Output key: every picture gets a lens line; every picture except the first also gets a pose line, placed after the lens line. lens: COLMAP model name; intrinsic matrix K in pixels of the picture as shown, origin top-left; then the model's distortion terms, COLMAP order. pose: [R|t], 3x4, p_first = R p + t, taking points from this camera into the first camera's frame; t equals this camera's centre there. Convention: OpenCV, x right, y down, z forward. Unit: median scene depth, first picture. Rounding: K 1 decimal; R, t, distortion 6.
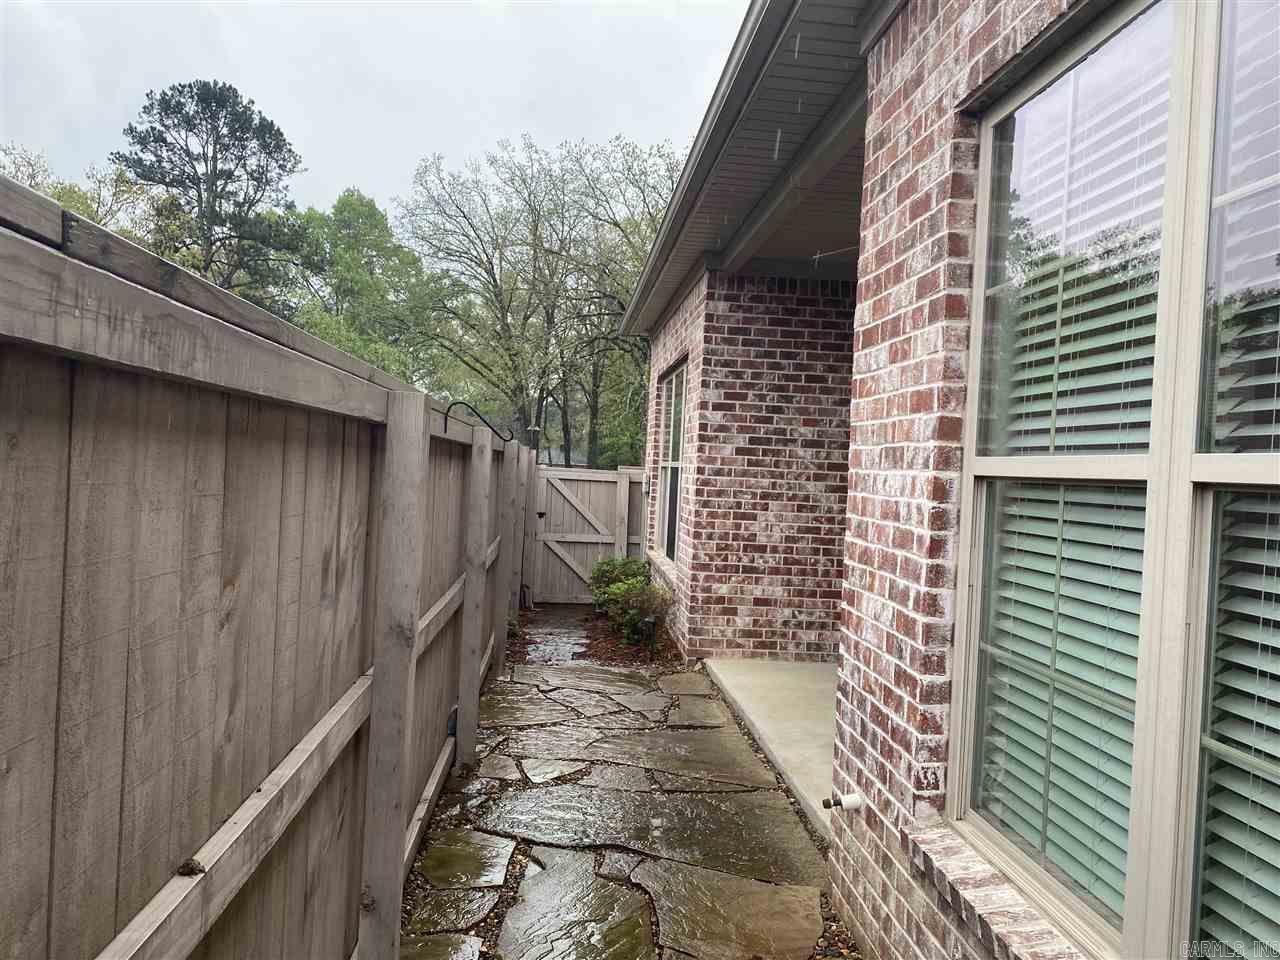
lens RADIAL K [[968.0, 0, 644.2], [0, 968.0, 476.6], [0, 0, 1]] dist [0.038709, -0.046764]
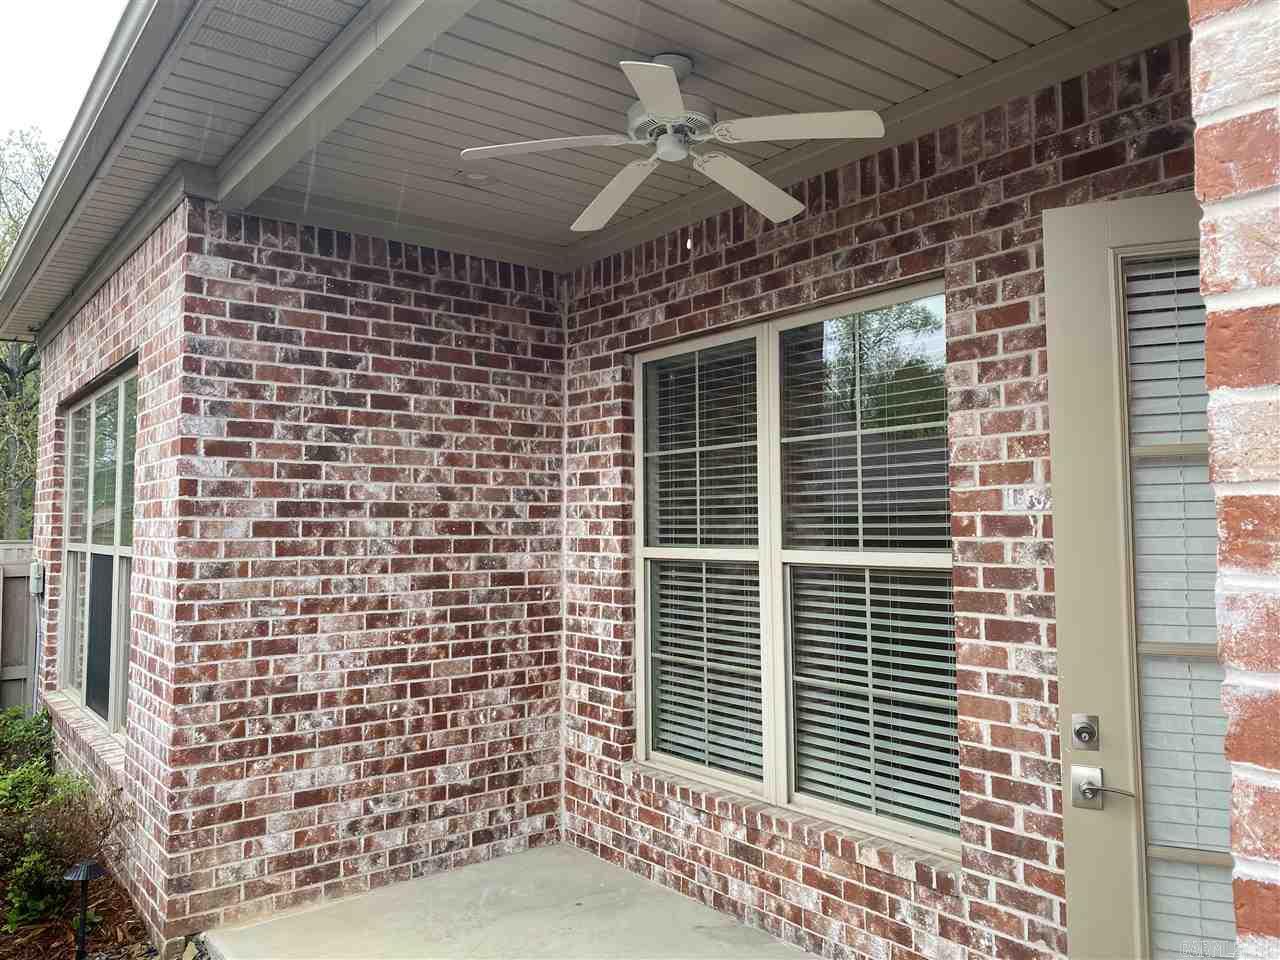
lens RADIAL K [[968.0, 0, 641.0], [0, 968.0, 469.0], [0, 0, 1]] dist [0.038709, -0.046764]
pose [[0.836222, -0.017069, 0.548125, -0.023277], [0.047867, 0.997972, -0.041949, -0.026669], [-0.546298, 0.061316, 0.835344, 0.416002]]
